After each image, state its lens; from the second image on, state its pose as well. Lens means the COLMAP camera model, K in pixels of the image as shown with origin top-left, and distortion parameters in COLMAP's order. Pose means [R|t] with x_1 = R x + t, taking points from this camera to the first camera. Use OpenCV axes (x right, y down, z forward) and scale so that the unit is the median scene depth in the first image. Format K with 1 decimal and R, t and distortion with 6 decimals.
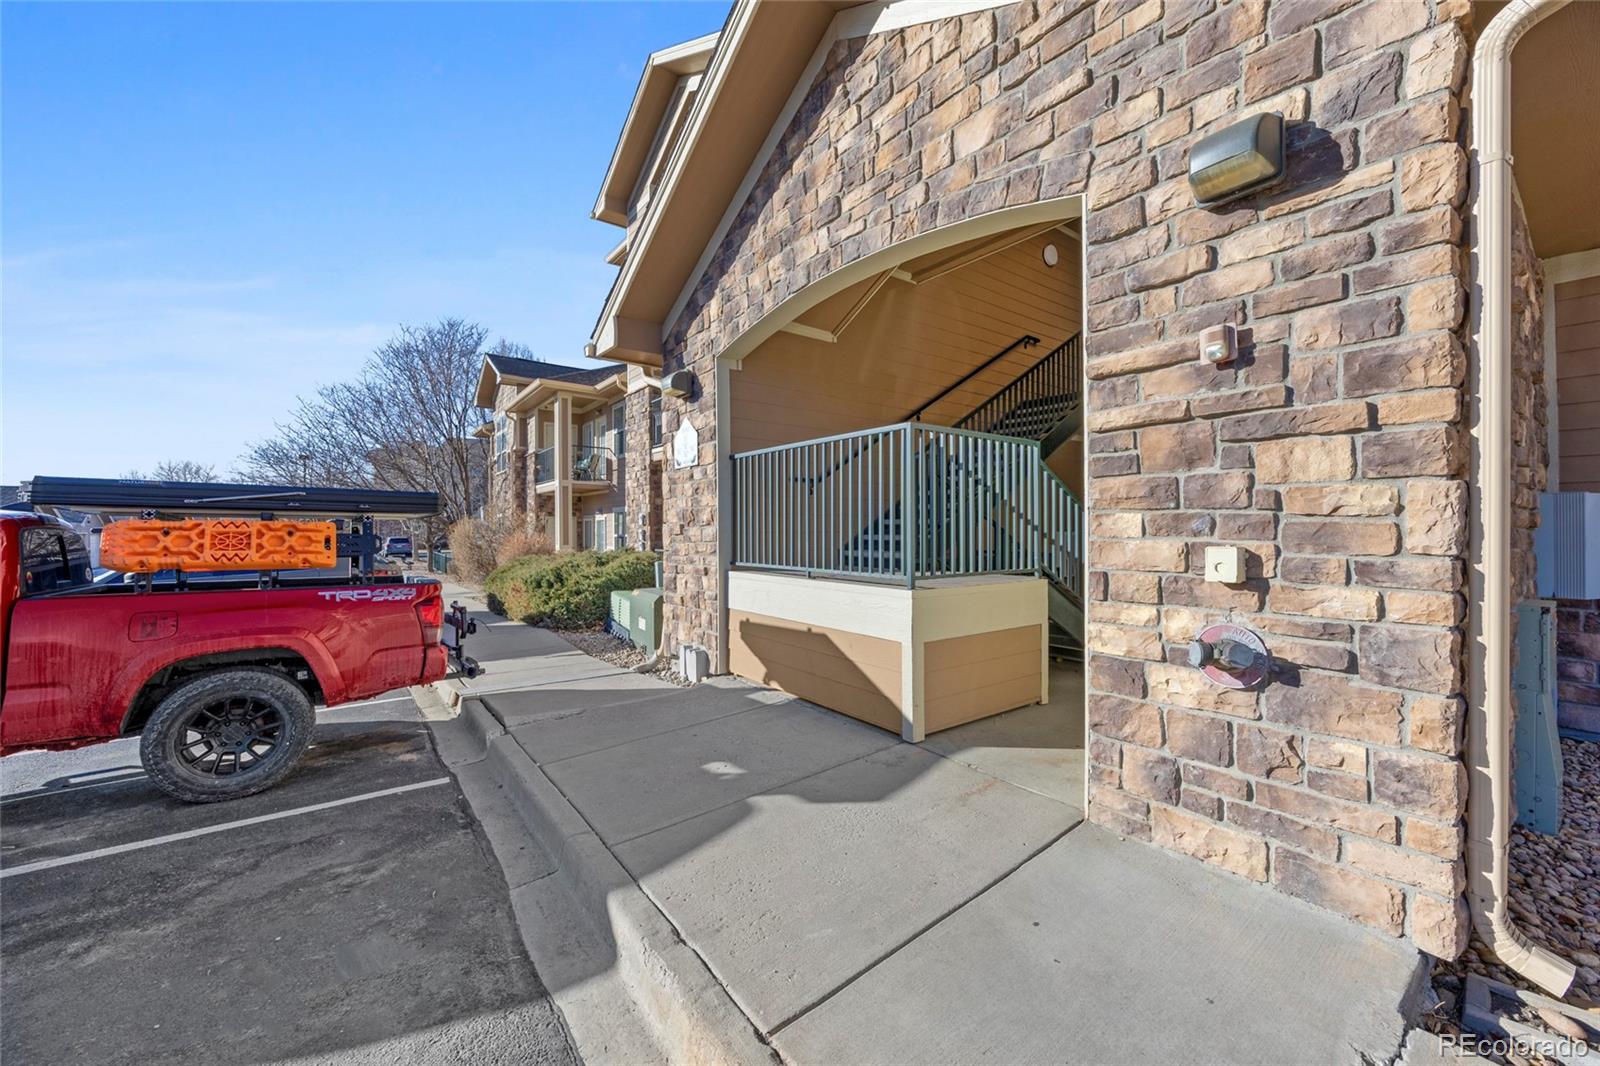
lens RADIAL K [[624.4, 0, 800.0], [0, 624.4, 533.0], [0, 0, 1]] dist [-0.005840, 0.000171]
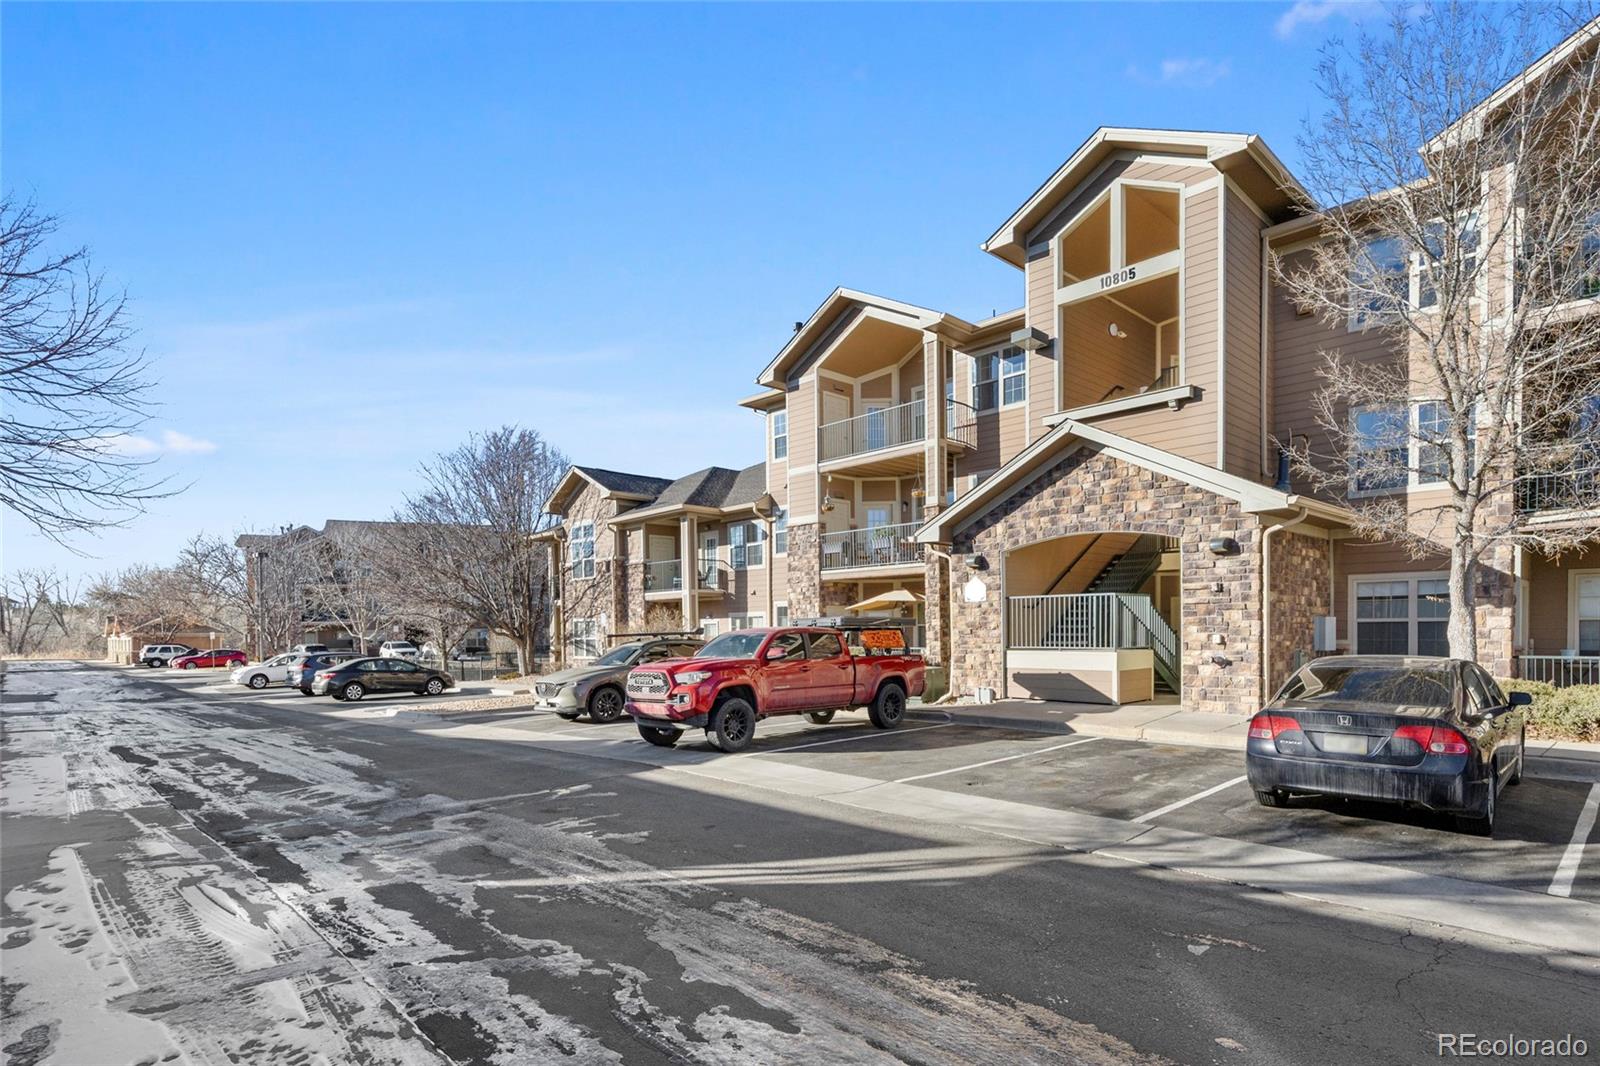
lens RADIAL K [[830.4, 0, 801.2], [0, 830.4, 656.7], [0, 0, 1]] dist [-0.004093, -0.000546]
pose [[0.993259, -0.014662, 0.114989, -1.831626], [0.011406, 0.999517, 0.028919, -0.015400], [-0.115357, -0.027412, 0.992946, -2.823098]]
